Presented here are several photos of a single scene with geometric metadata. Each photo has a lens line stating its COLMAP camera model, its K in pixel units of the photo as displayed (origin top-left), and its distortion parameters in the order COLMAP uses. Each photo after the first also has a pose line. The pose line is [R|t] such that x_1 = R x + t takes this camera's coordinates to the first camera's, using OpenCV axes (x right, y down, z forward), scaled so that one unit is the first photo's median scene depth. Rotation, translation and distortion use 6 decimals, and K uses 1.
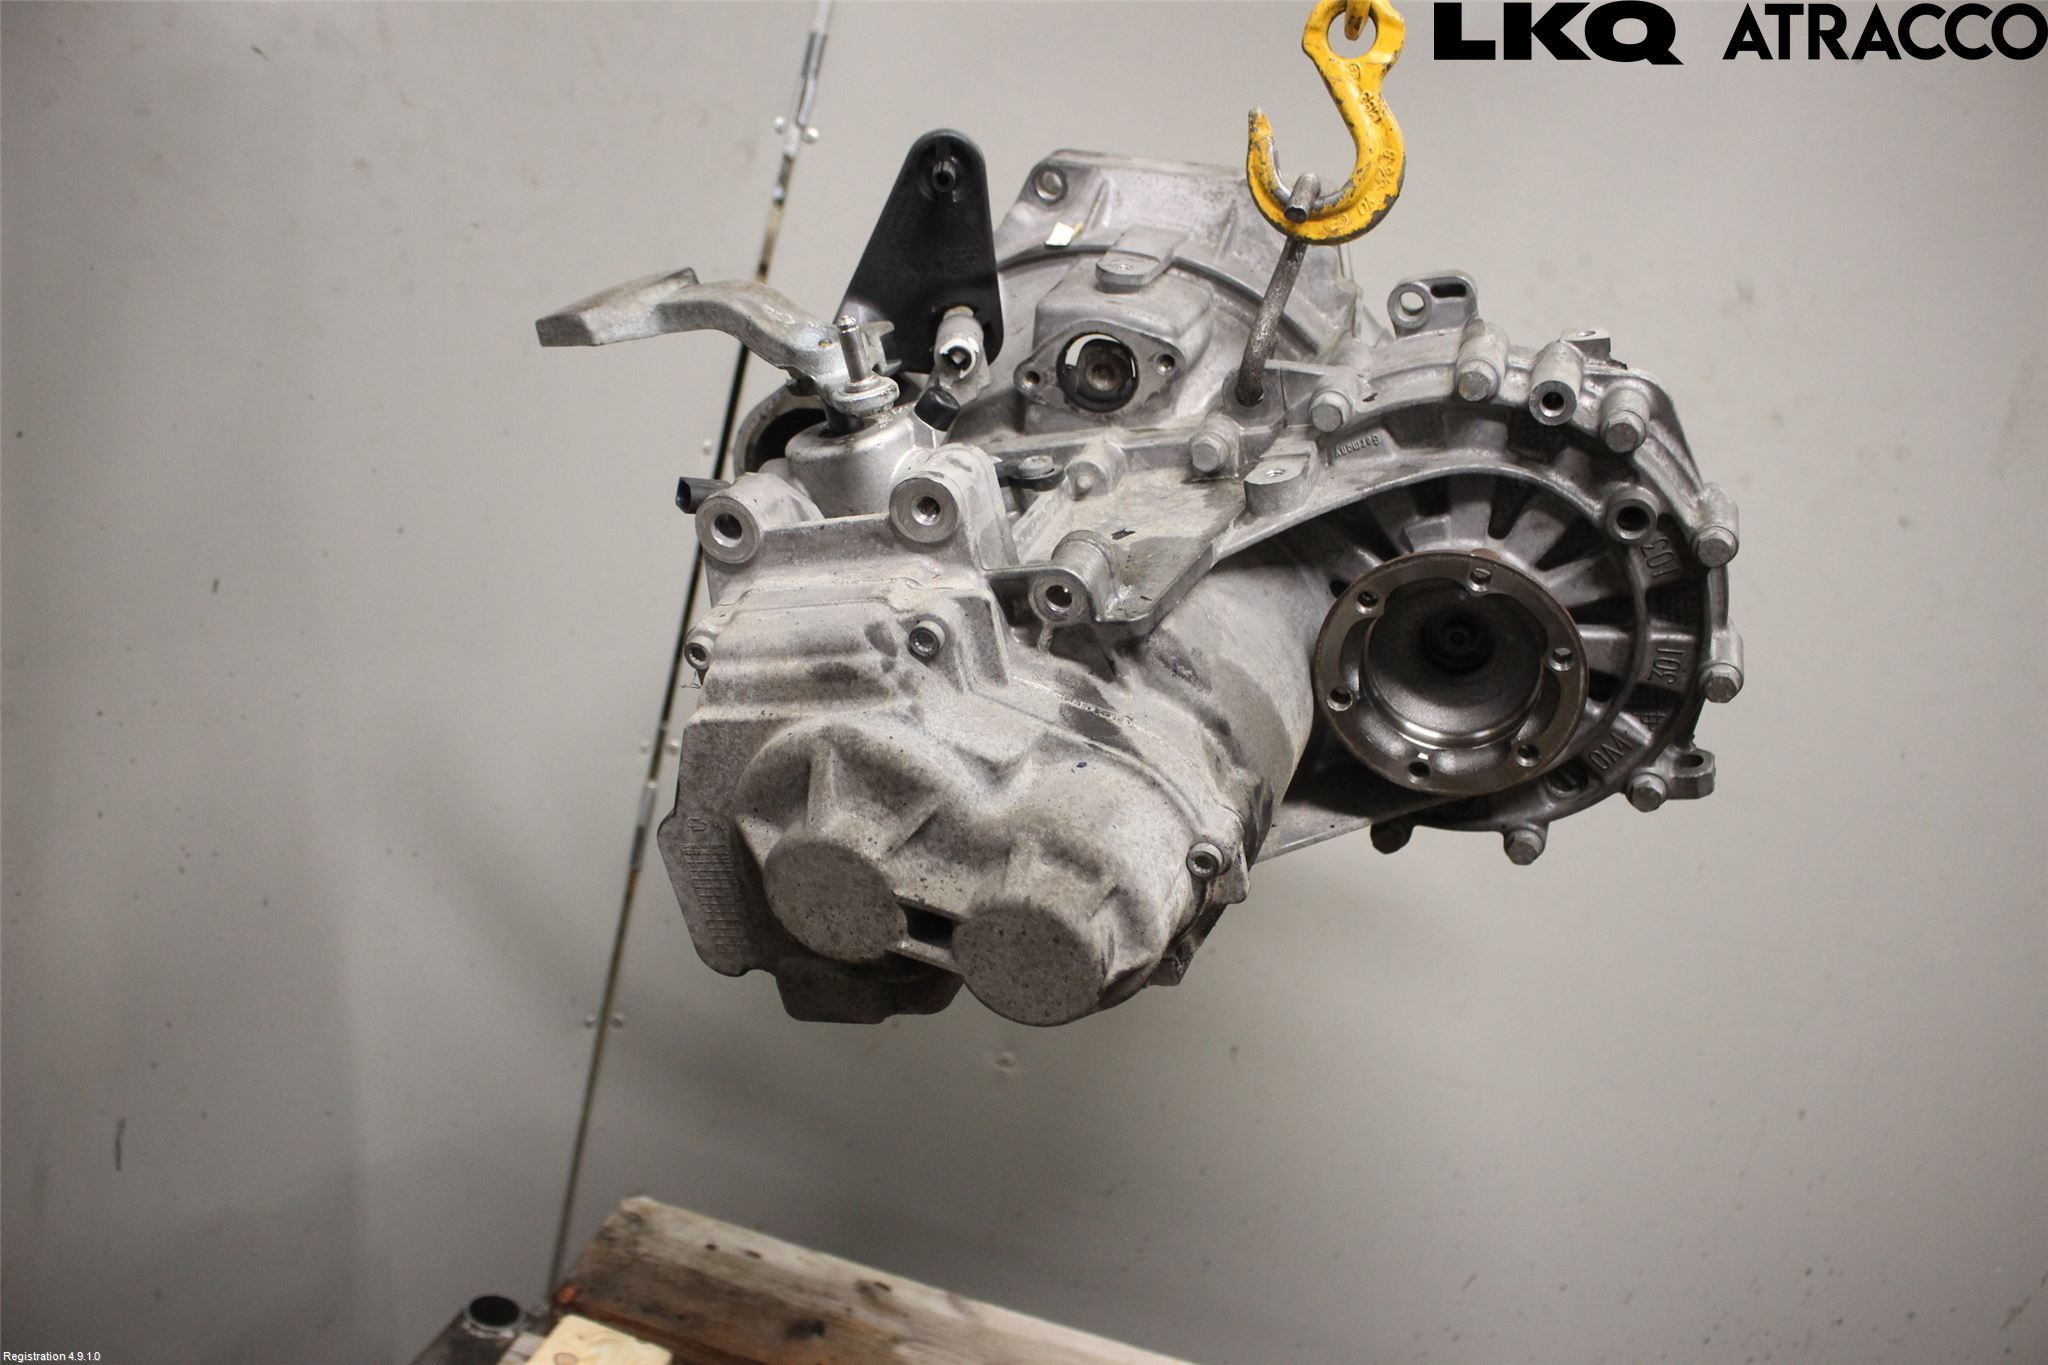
lens RADIAL K [[1751.7, 0, 1024.0], [0, 1751.7, 682.5], [0, 0, 1]] dist [-0.123396, 0.000847]
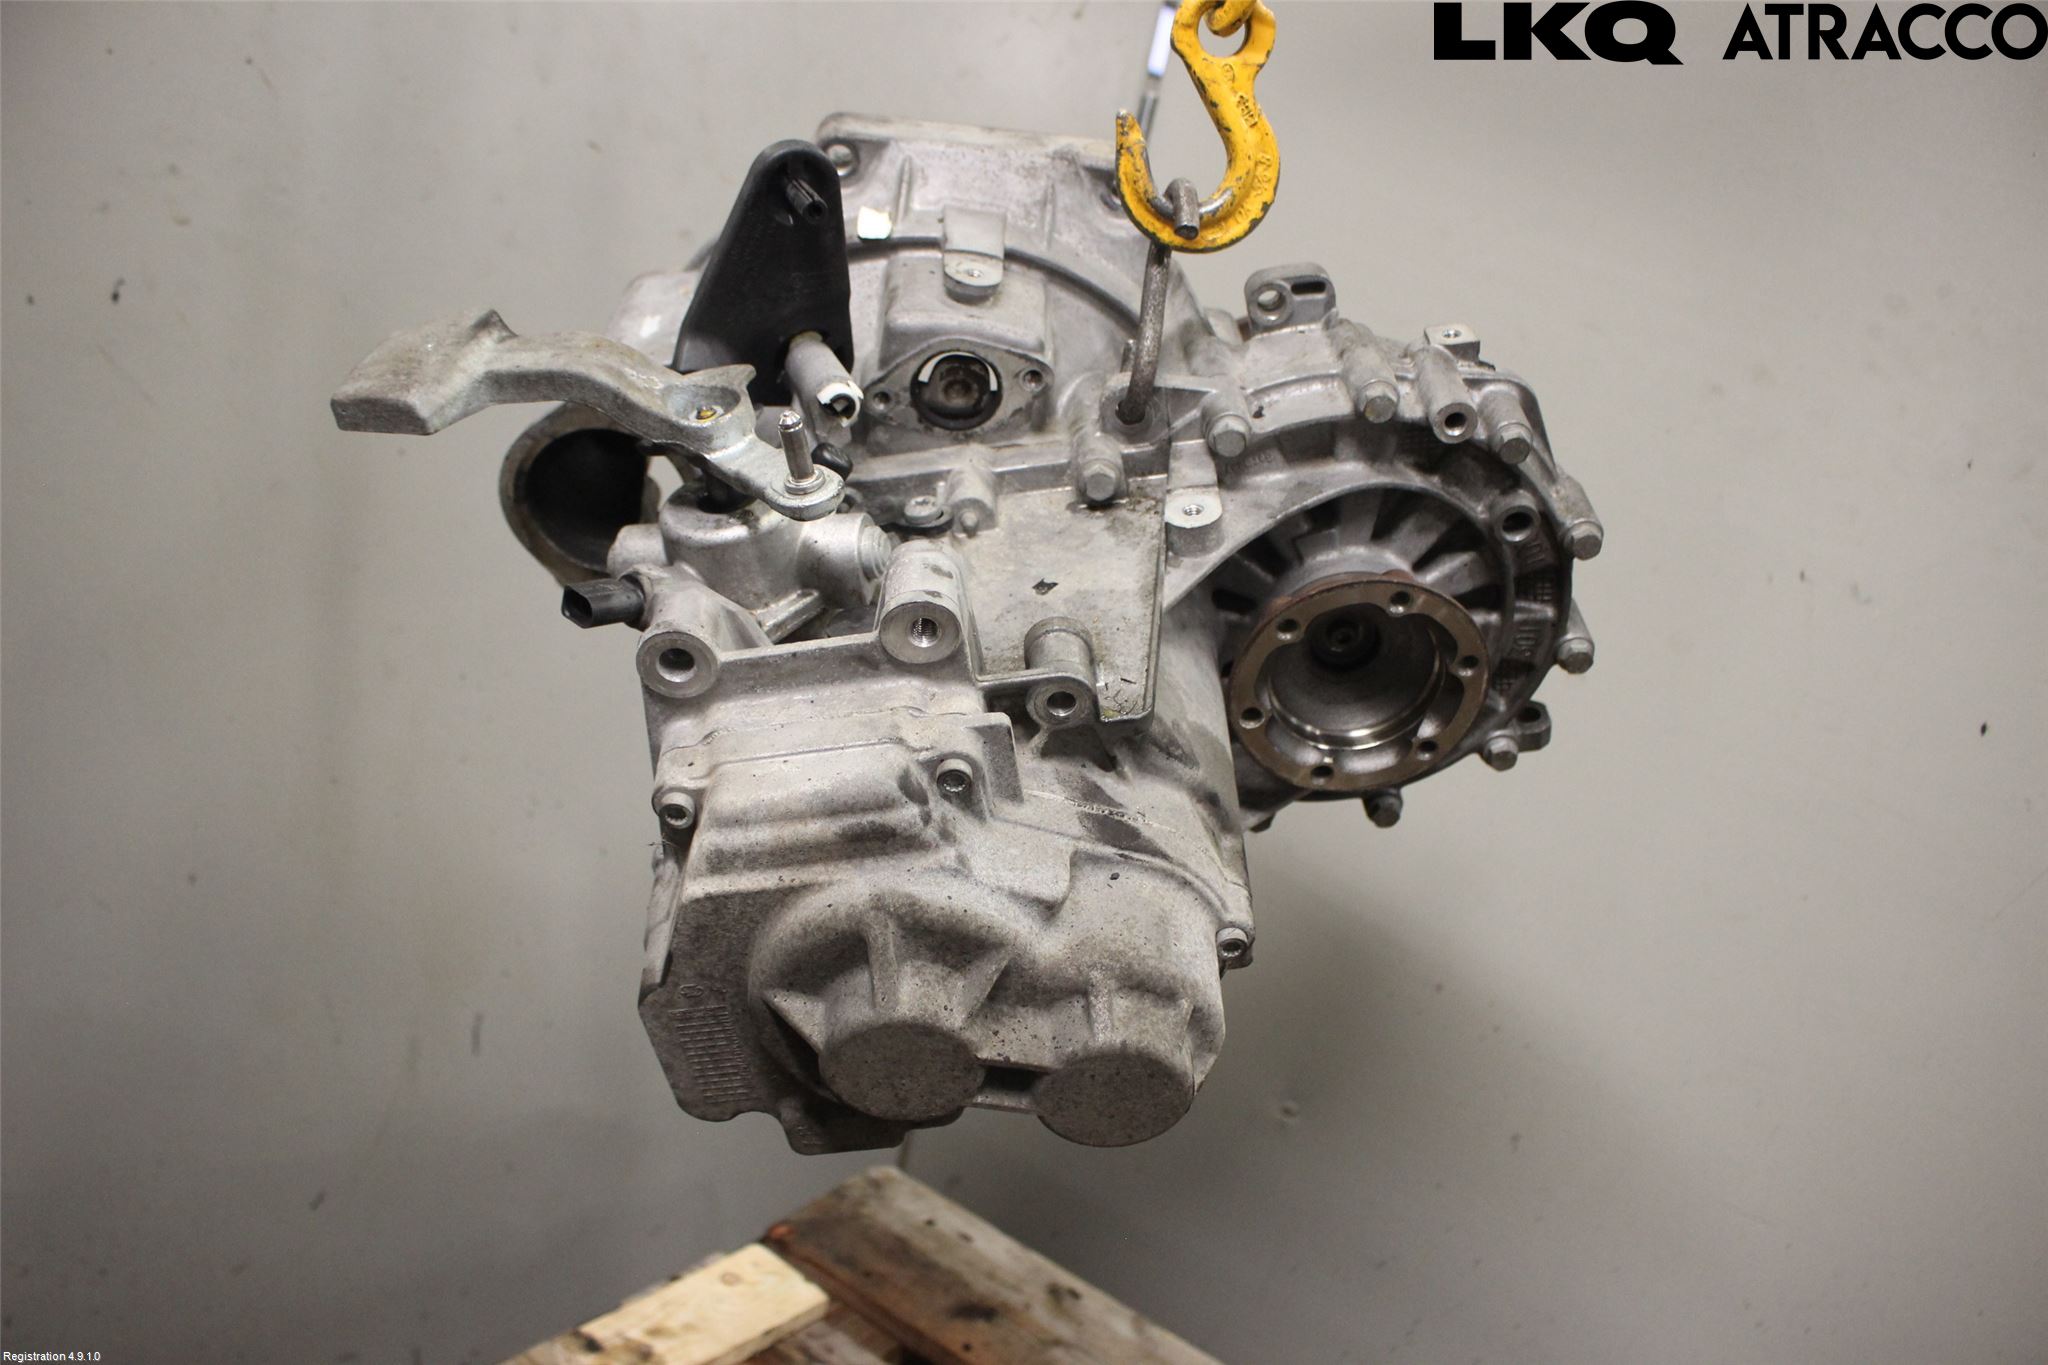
lens RADIAL K [[1771.1, 0, 1024.0], [0, 1771.1, 682.5], [0, 0, 1]] dist [-0.158753, -0.001598]
pose [[0.933871, -0.141531, 0.328412, -0.305086], [0.086974, 0.980665, 0.175306, -0.223463], [-0.346873, -0.135150, 0.928124, 0.112603]]
